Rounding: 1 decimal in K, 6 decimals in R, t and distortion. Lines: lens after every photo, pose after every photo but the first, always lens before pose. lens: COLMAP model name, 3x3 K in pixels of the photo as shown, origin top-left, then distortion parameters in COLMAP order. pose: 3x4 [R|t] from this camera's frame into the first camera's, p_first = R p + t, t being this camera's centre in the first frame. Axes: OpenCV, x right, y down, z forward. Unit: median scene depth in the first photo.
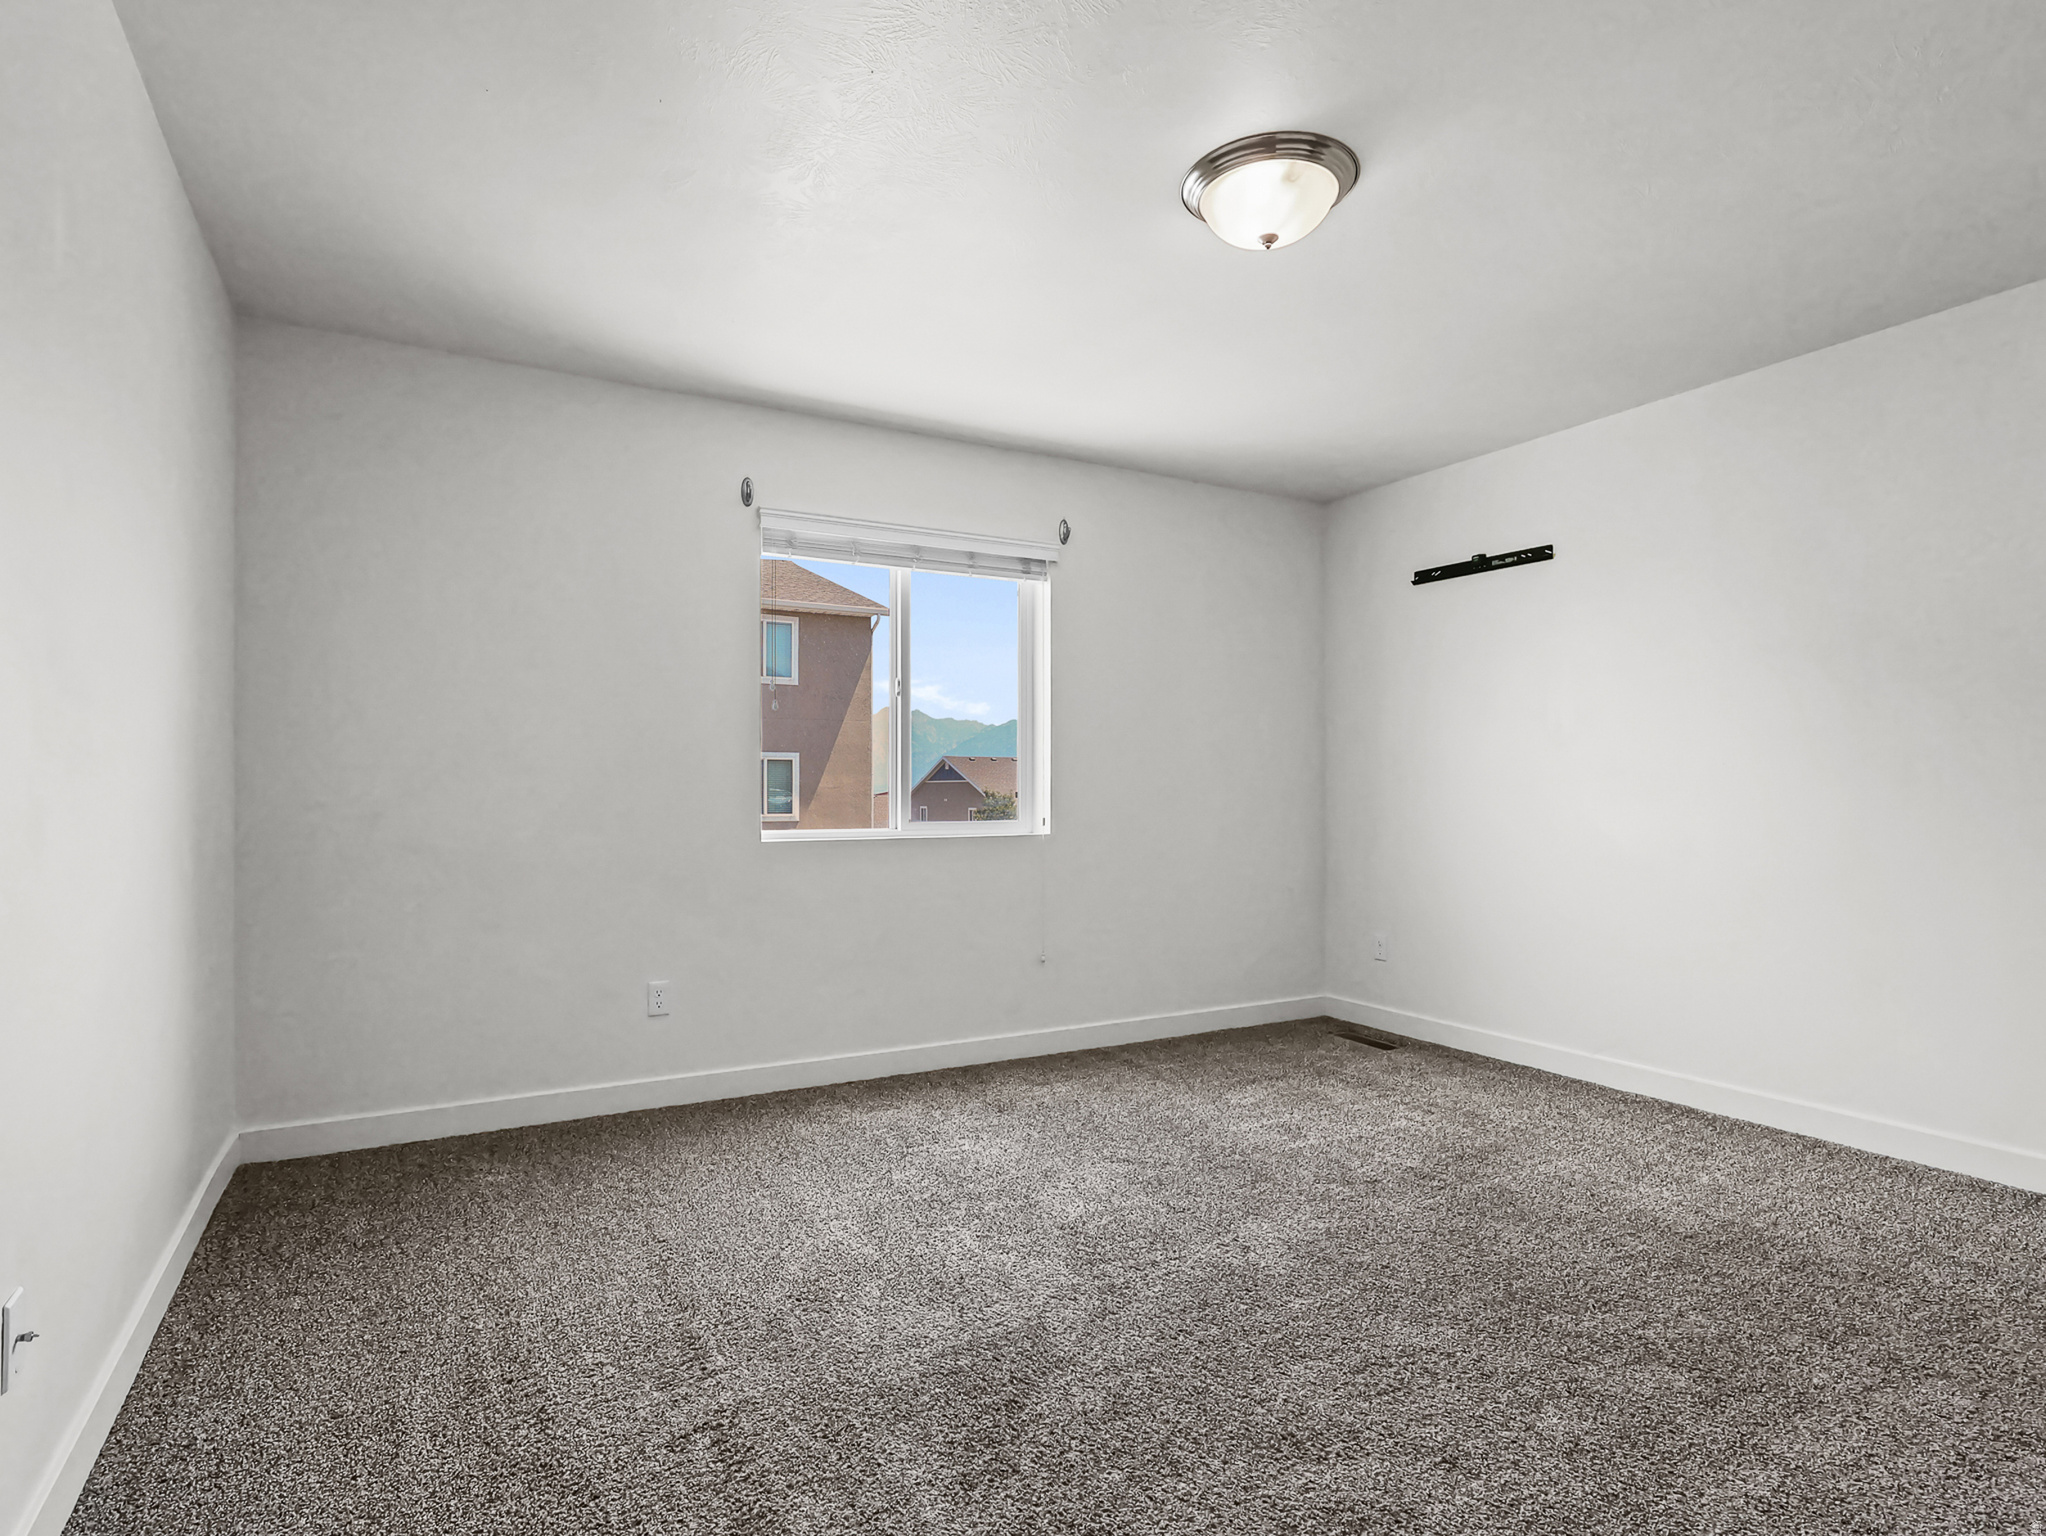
lens RADIAL K [[1080.8, 0, 1023.9], [0, 1080.8, 771.9], [0, 0, 1]] dist [-0.000316, 0.000053]
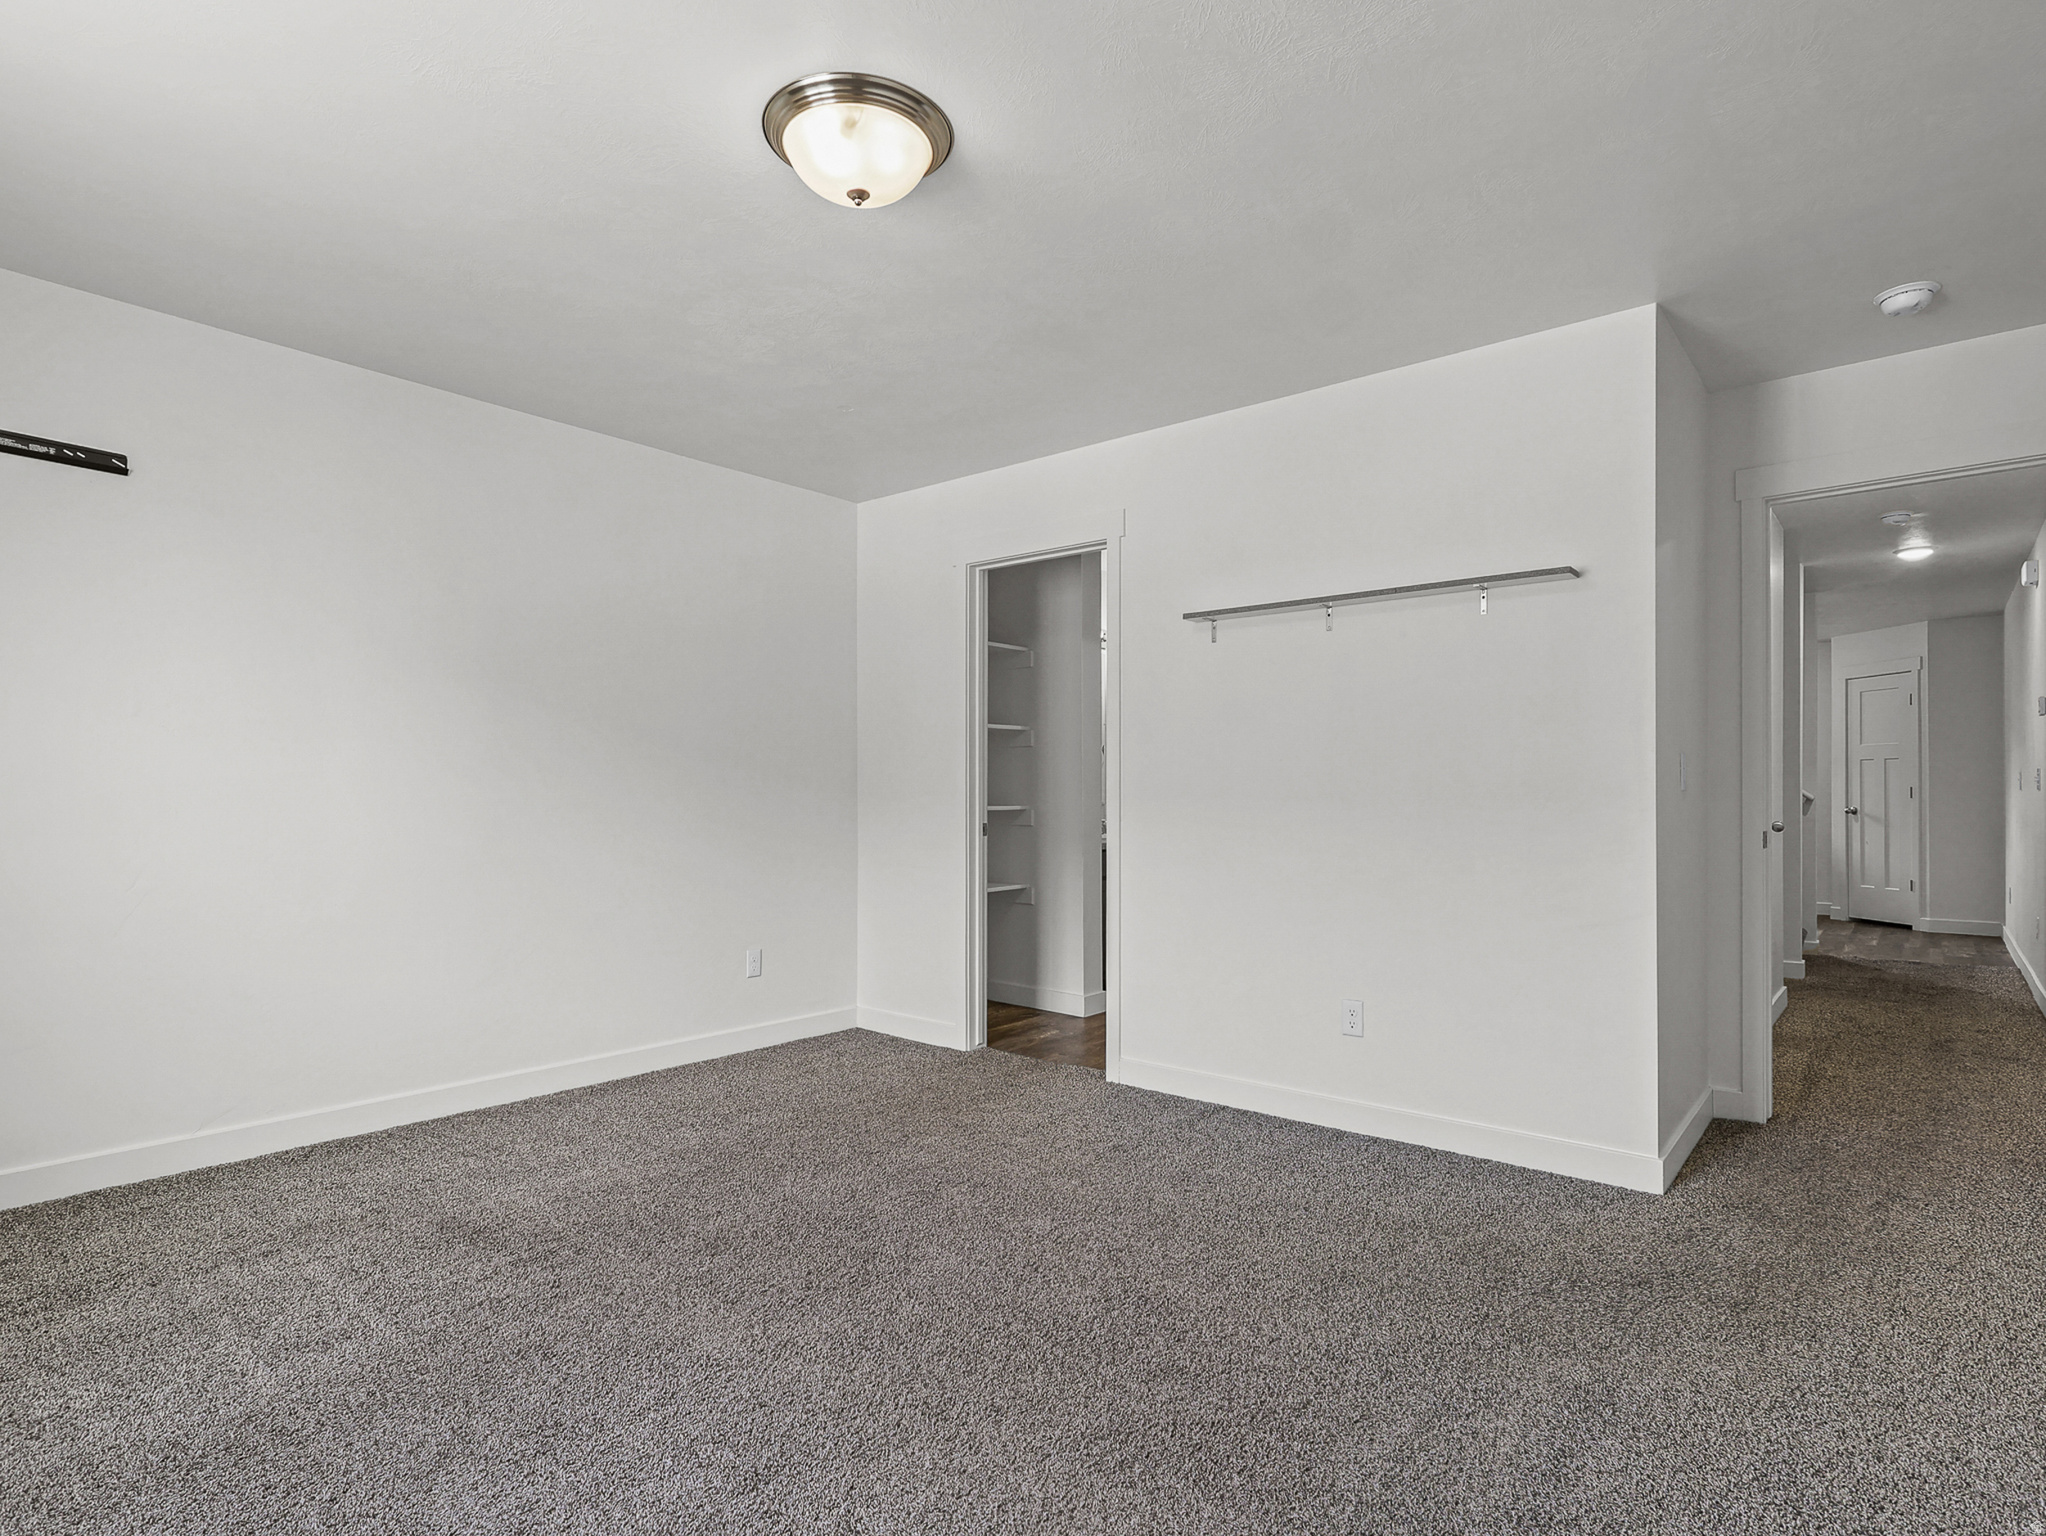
lens RADIAL K [[1087.0, 0, 1020.7], [0, 1087.0, 798.3], [0, 0, 1]] dist [-0.026471, 0.000369]
pose [[-0.357611, -0.004124, 0.933861, -0.485559], [-0.014876, 0.999889, -0.001281, 0.013046], [-0.933752, -0.014350, -0.357633, 0.860725]]
